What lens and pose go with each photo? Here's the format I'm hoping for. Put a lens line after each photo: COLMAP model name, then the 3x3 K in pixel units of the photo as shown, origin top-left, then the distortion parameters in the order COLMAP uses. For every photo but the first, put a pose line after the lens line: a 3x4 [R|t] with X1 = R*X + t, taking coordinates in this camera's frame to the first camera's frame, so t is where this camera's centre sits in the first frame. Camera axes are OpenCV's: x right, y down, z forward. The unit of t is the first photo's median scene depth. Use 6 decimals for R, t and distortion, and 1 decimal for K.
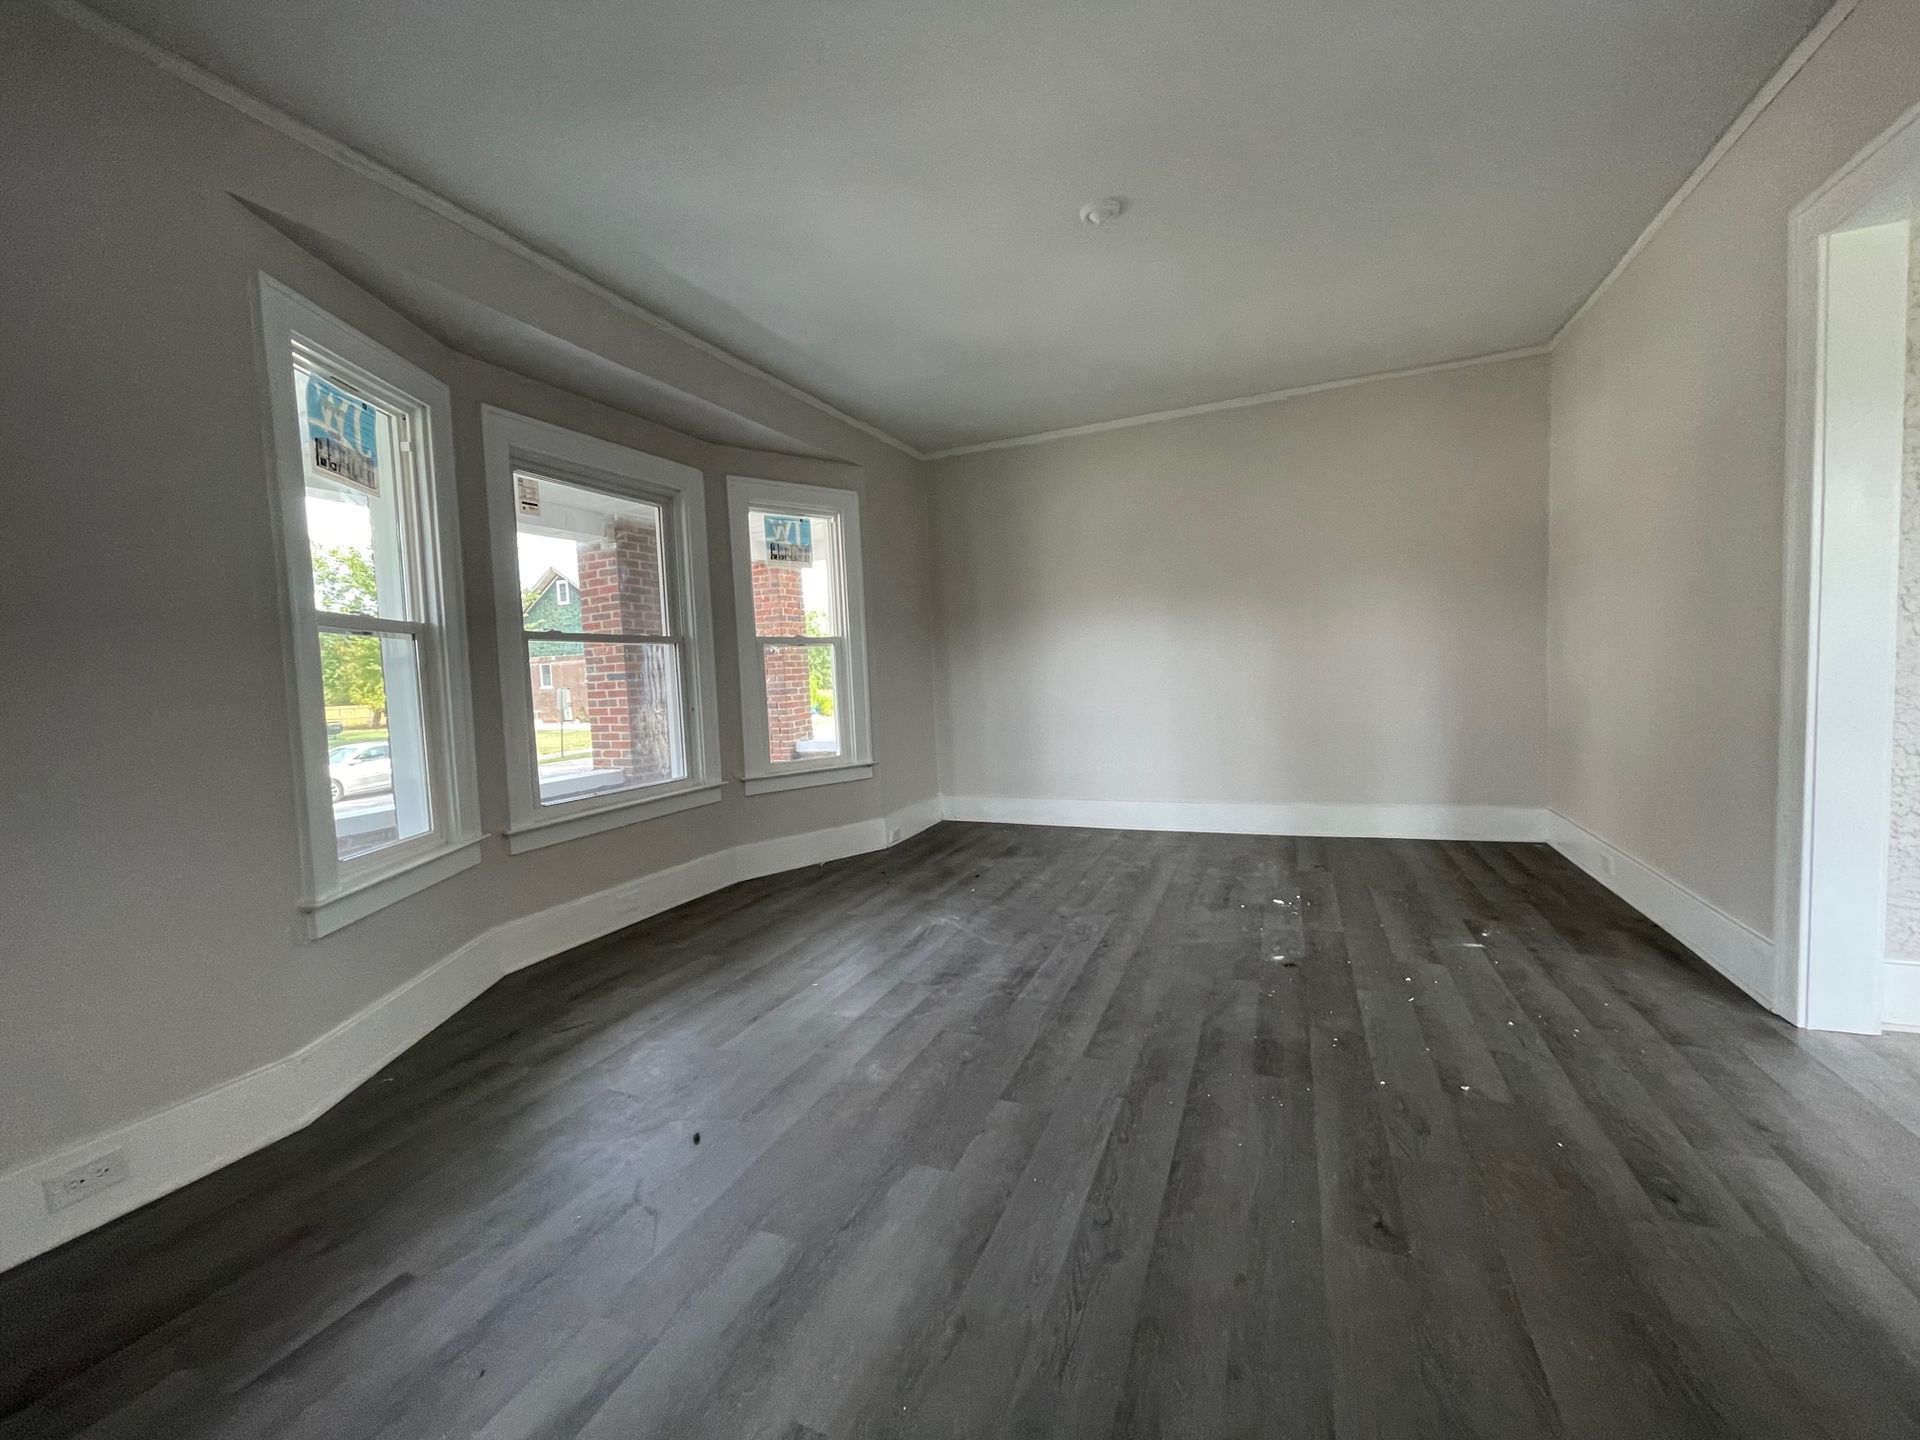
lens RADIAL K [[768.0, 0, 951.2], [0, 768.0, 722.2], [0, 0, 1]] dist [-0.001160, -0.000068]
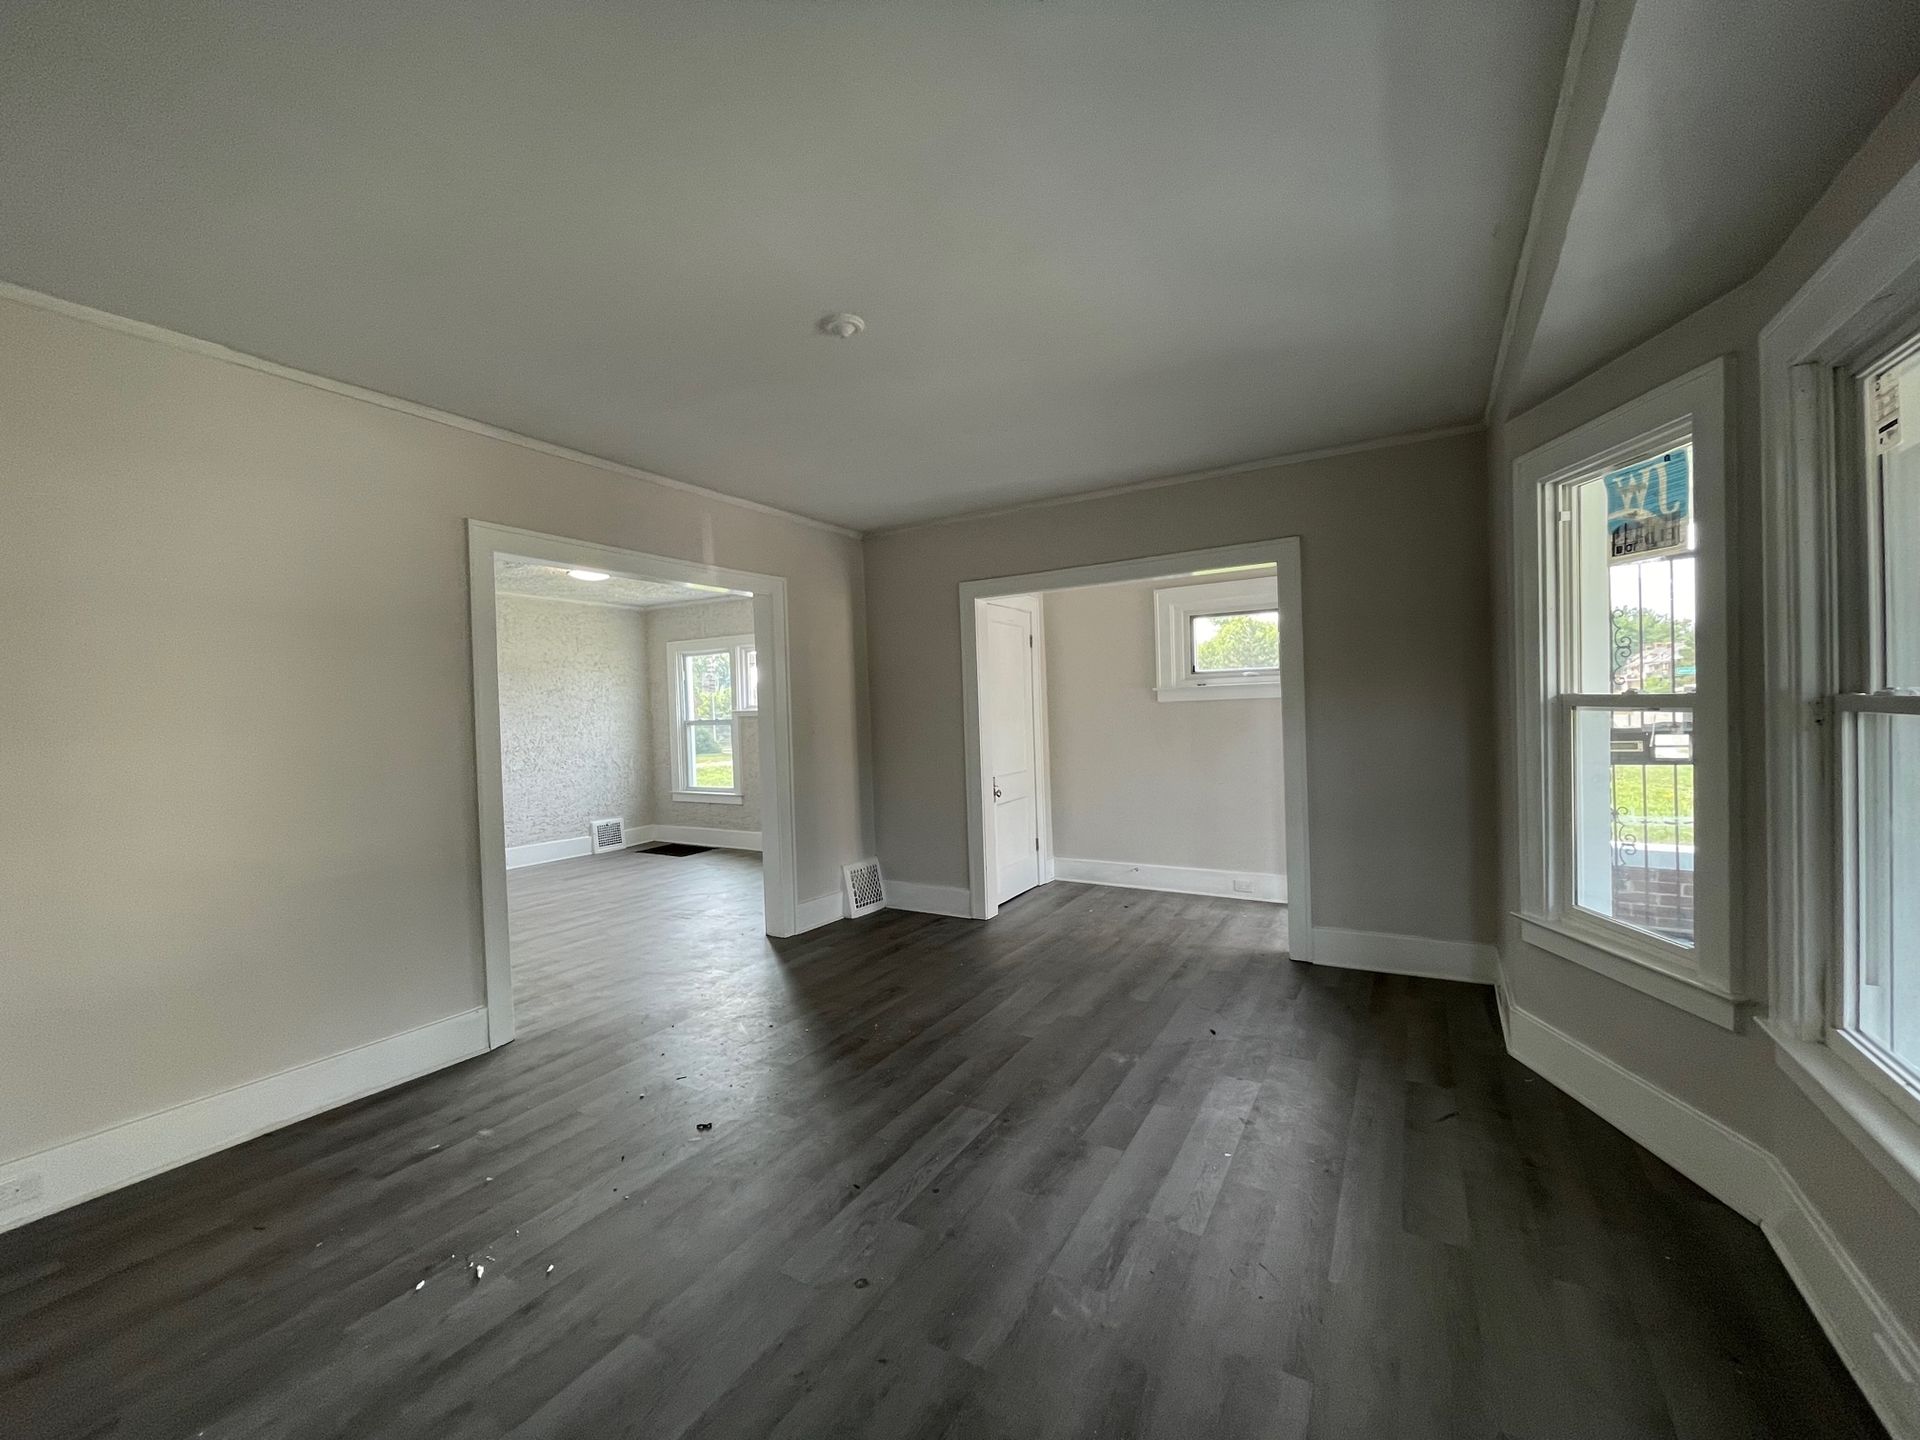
lens RADIAL K [[768.0, 0, 951.2], [0, 768.0, 722.2], [0, 0, 1]] dist [-0.001160, -0.000068]
pose [[-0.987877, 0.076310, 0.135190, -0.028462], [0.087615, 0.992958, 0.079740, -0.237624], [-0.128153, 0.090618, -0.987606, 1.940873]]
